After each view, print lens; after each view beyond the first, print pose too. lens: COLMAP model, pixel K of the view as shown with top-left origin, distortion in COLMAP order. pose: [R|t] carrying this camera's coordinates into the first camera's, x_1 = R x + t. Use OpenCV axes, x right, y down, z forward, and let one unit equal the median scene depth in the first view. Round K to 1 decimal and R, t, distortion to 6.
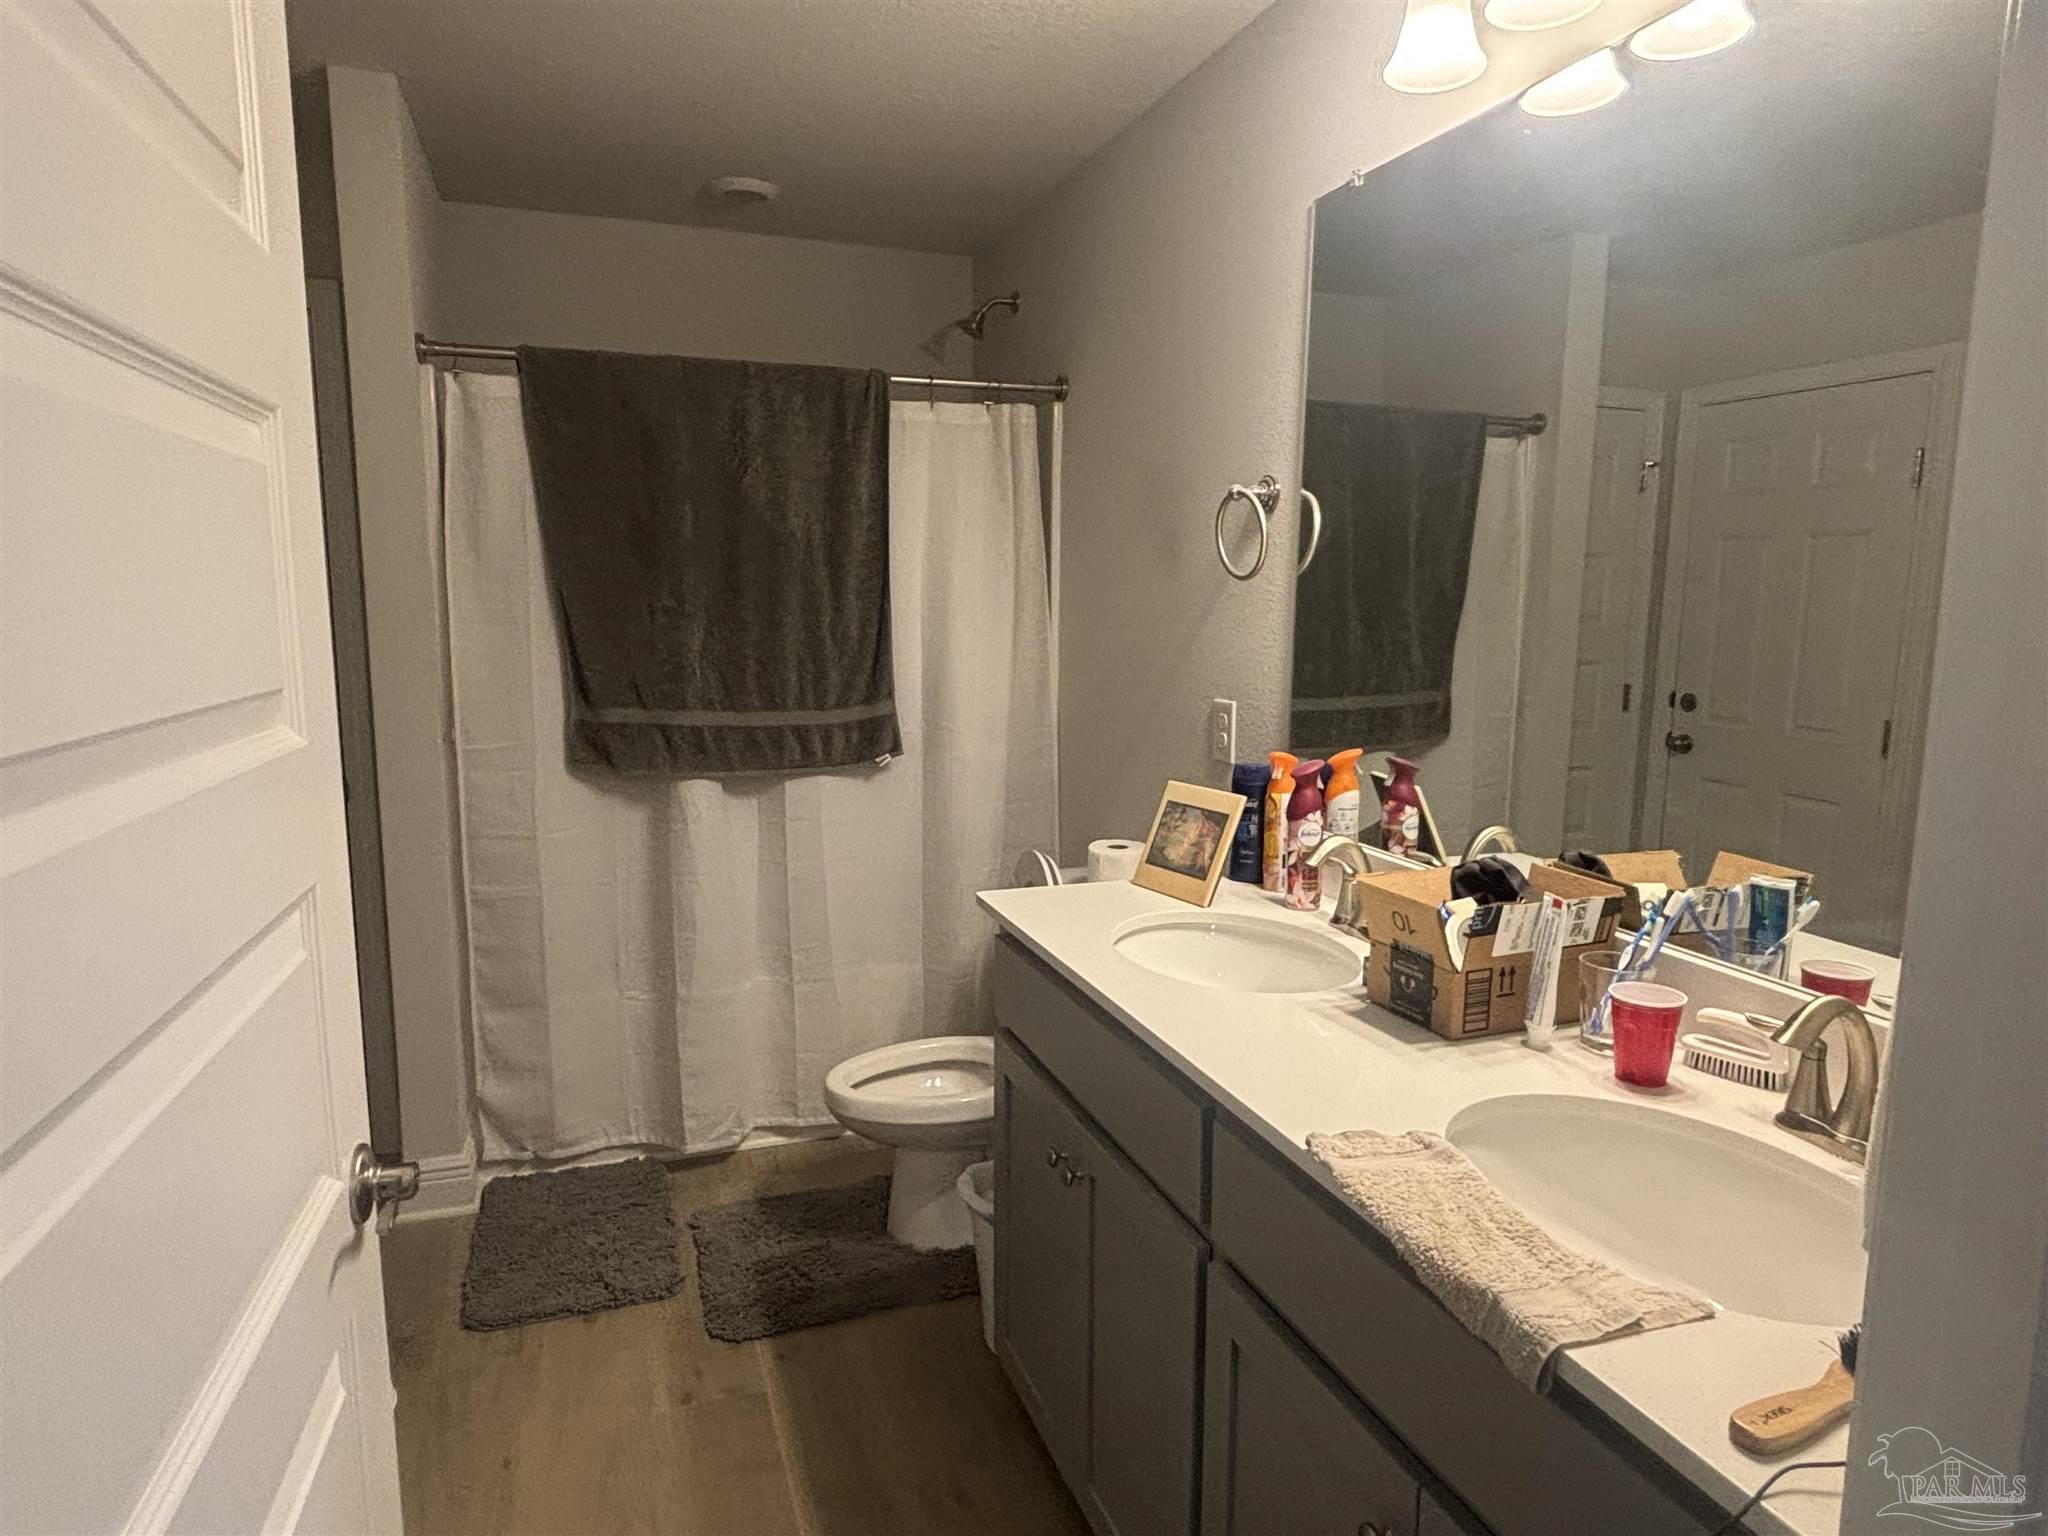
lens RADIAL K [[1226.1, 0, 1059.2], [0, 1226.1, 780.0], [0, 0, 1]] dist [0.004767, -0.012828]
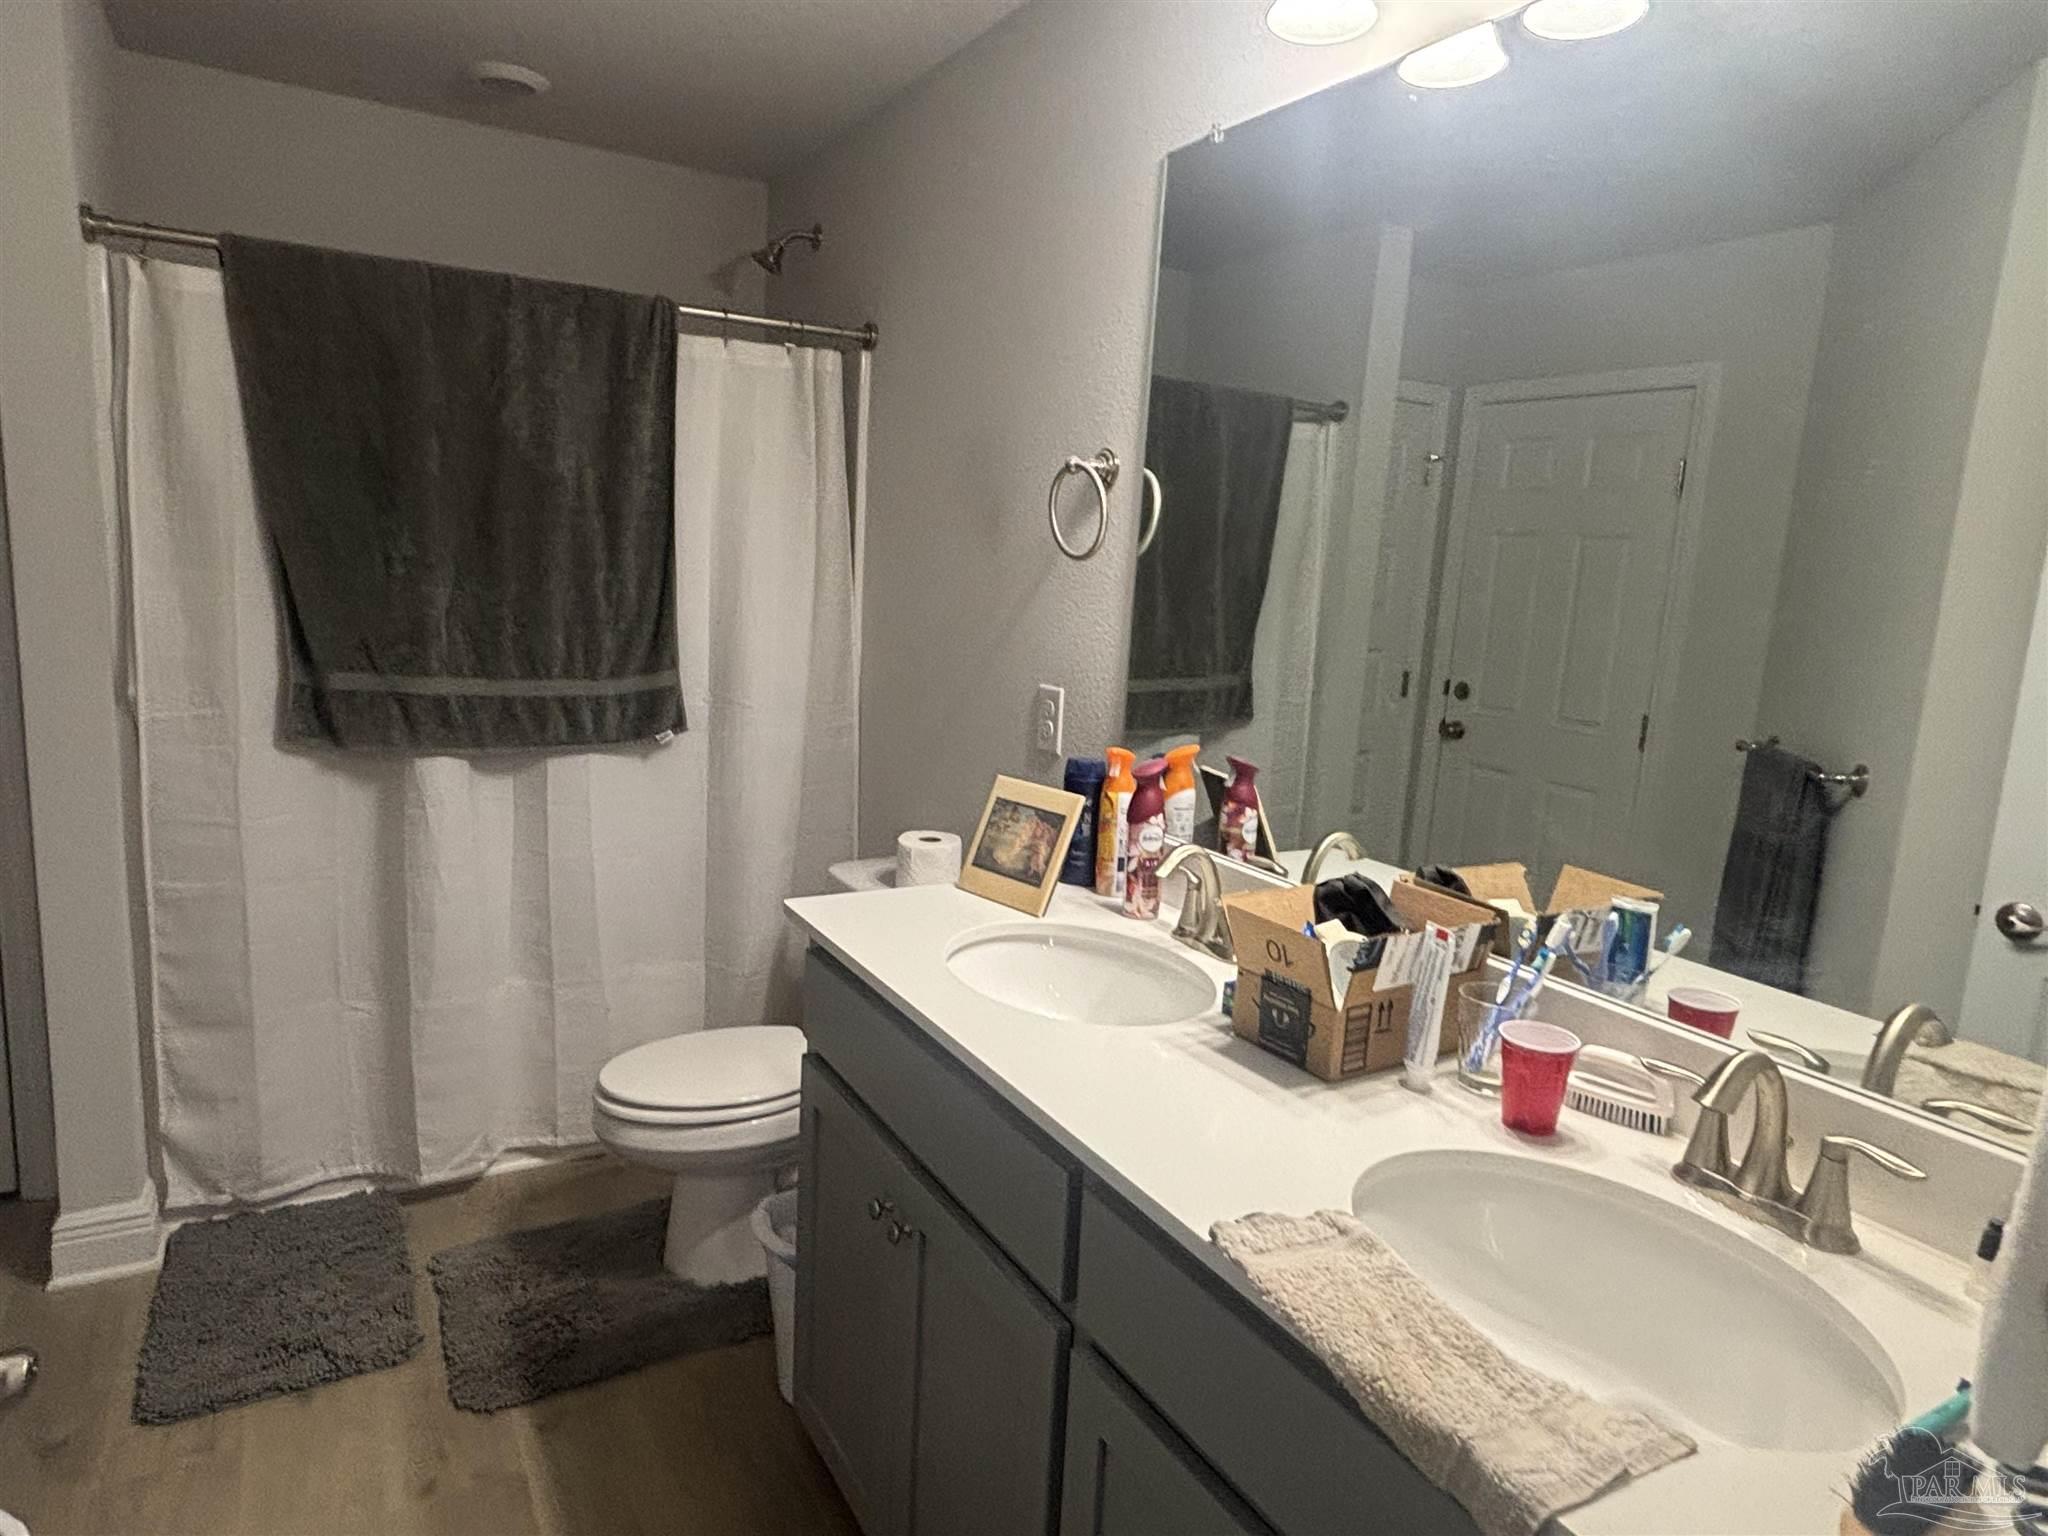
lens RADIAL K [[1226.1, 0, 1049.7], [0, 1226.1, 770.2], [0, 0, 1]] dist [0.004767, -0.012828]
pose [[0.983609, 0.017970, 0.179418, -0.035207], [-0.022225, 0.999517, 0.021735, -0.023411], [-0.178941, -0.025367, 0.983533, 0.086681]]
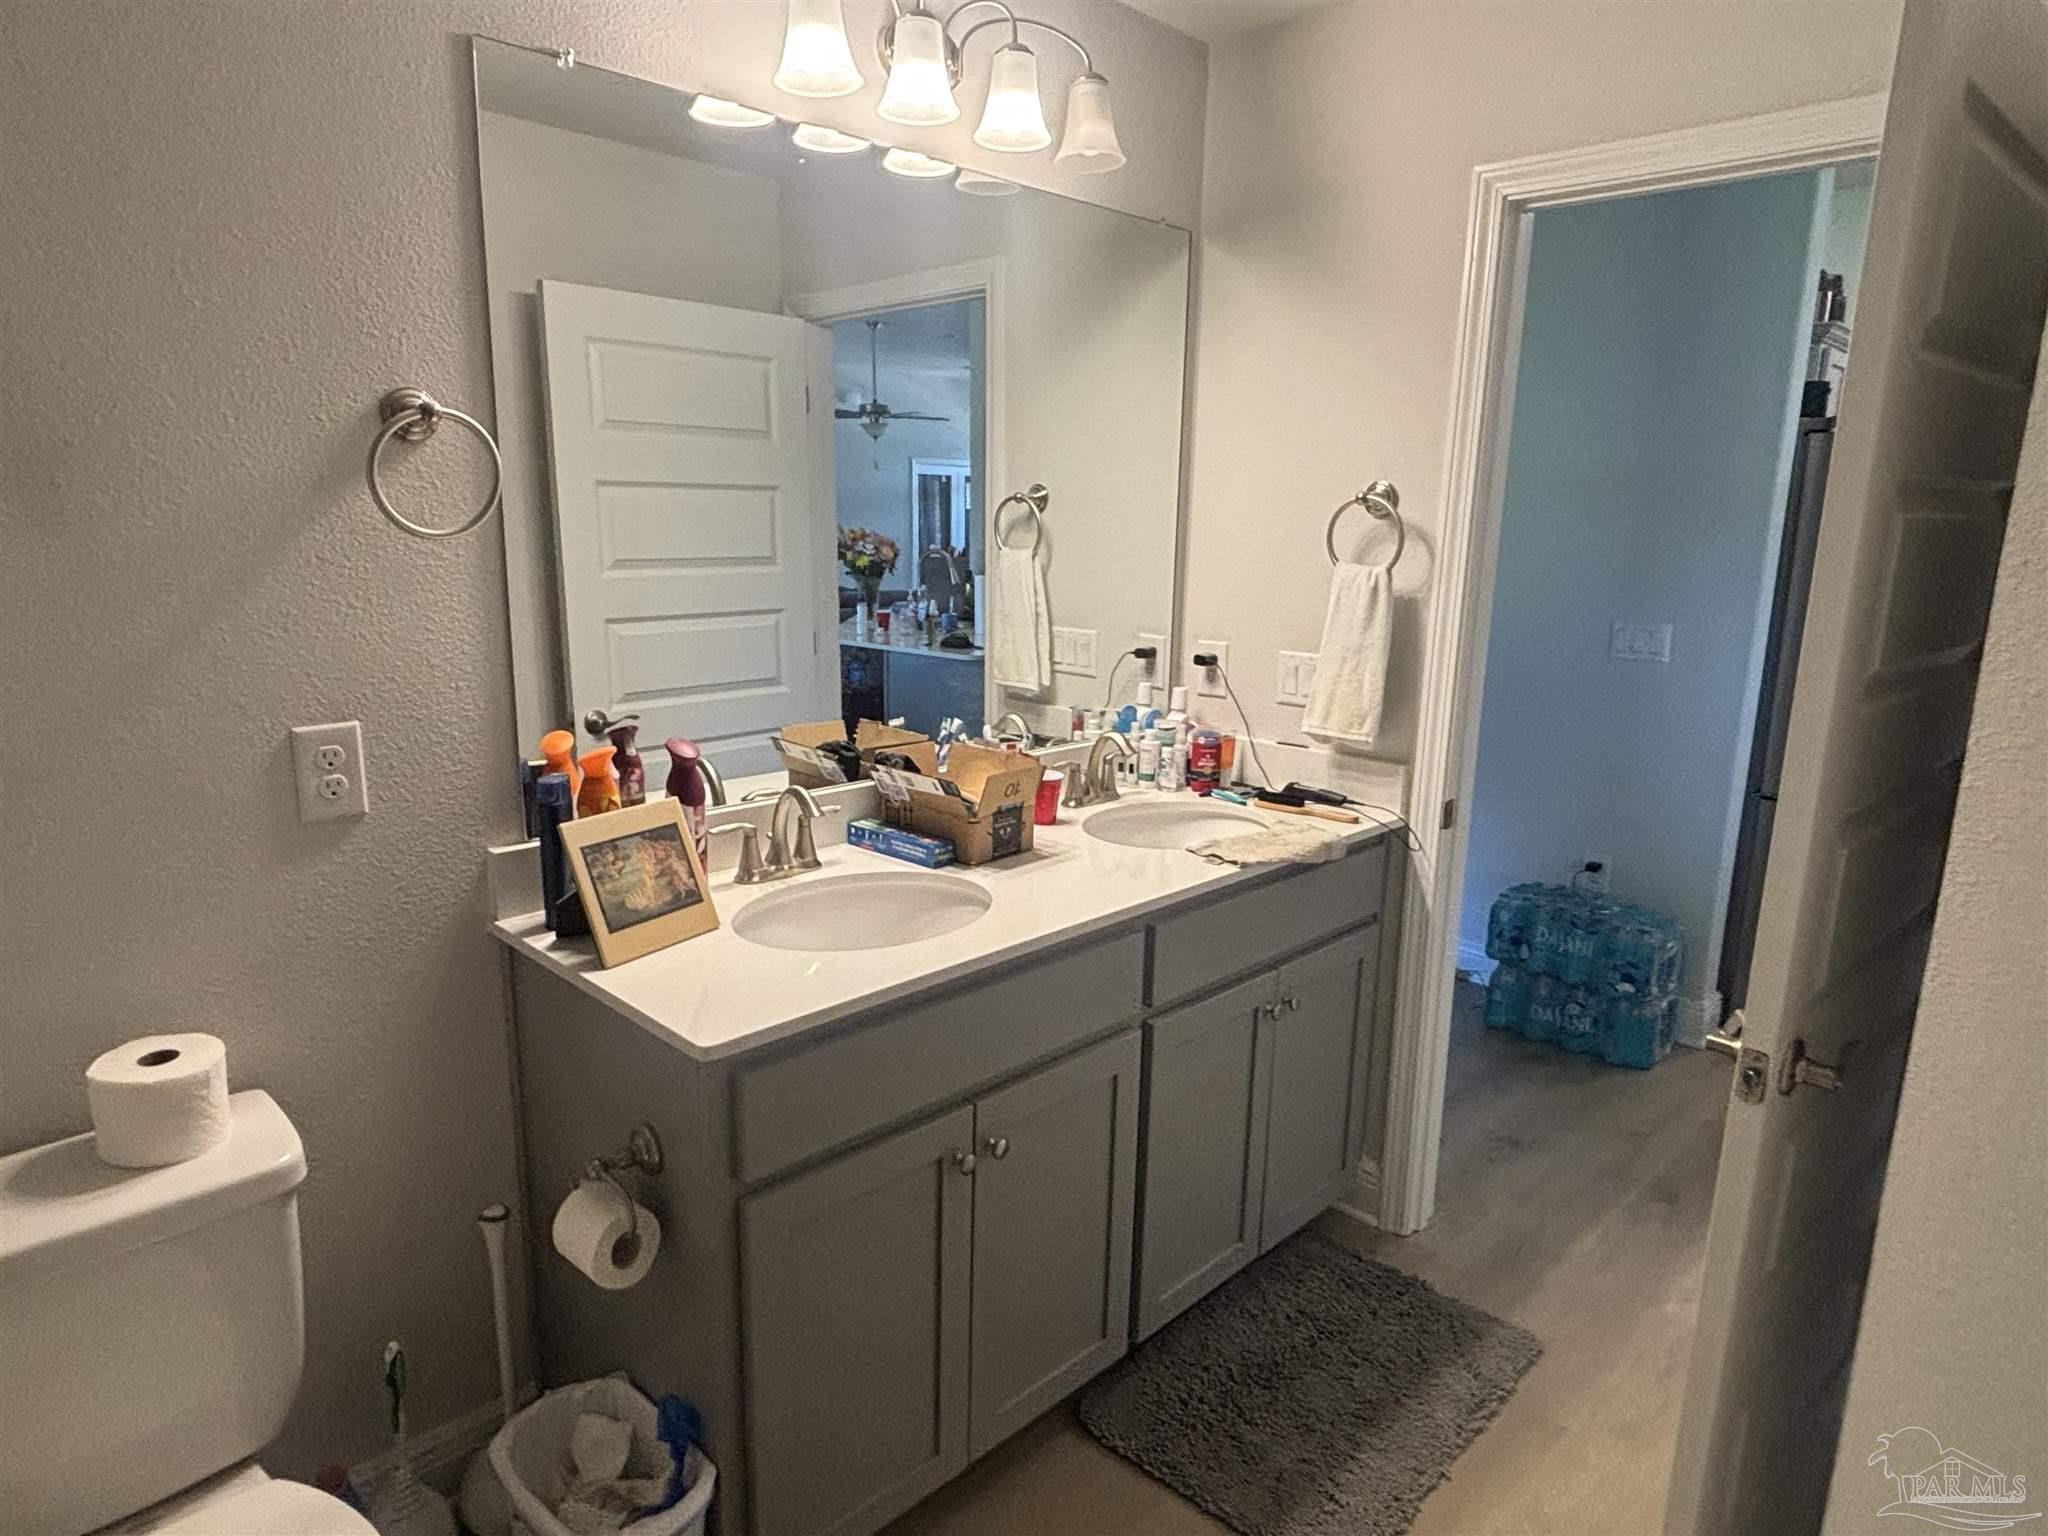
lens RADIAL K [[1226.1, 0, 1027.0], [0, 1226.1, 756.7], [0, 0, 1]] dist [0.004767, -0.012828]
pose [[-0.438703, -0.203986, 0.875174, -0.645734], [0.091951, 0.958594, 0.269523, -0.205039], [-0.893915, 0.198714, -0.401781, 1.006514]]
